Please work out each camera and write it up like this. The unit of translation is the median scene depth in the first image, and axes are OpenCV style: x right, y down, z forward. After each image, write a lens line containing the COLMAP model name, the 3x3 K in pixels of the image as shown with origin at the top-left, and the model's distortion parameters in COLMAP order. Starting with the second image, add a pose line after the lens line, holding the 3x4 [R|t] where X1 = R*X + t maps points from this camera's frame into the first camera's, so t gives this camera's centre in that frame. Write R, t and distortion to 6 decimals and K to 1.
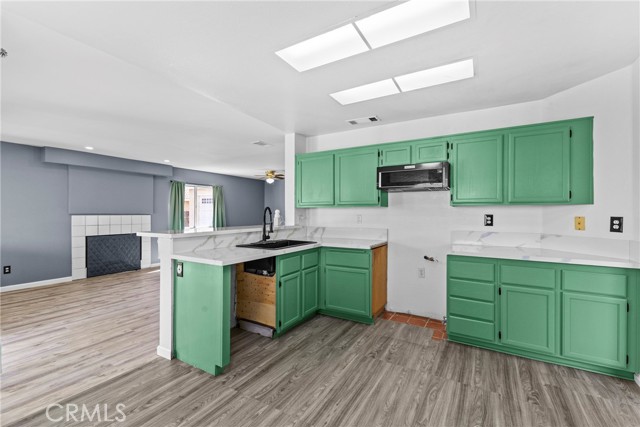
lens RADIAL K [[277.1, 0, 320.0], [0, 277.1, 213.5], [0, 0, 1]] dist [0.005724, -0.000015]
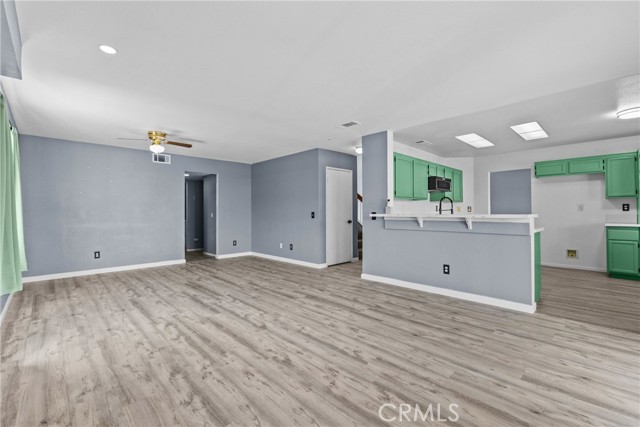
lens RADIAL K [[278.7, 0, 318.9], [0, 278.7, 210.0], [0, 0, 1]] dist [0.003450, -0.000225]
pose [[0.271703, 0.005723, 0.962364, -1.780182], [0.004211, 0.999966, -0.007136, 0.049275], [-0.962372, 0.005991, 0.271670, 1.380058]]
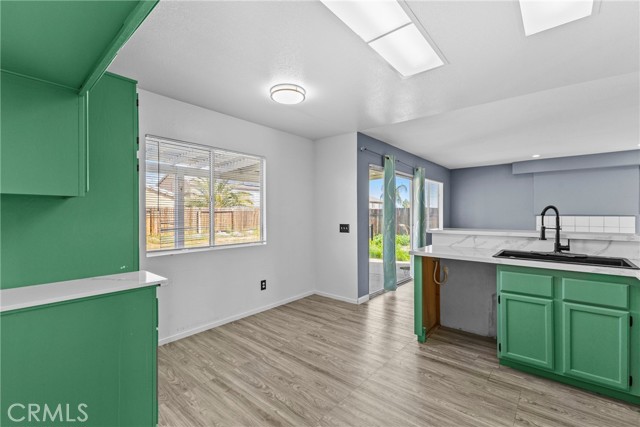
lens RADIAL K [[278.7, 0, 318.9], [0, 278.7, 210.0], [0, 0, 1]] dist [0.003450, -0.000225]
pose [[-0.178108, -0.014841, -0.983899, 0.760217], [0.001762, 0.999880, -0.015401, -0.002897], [0.984009, -0.004476, -0.178060, 0.598257]]
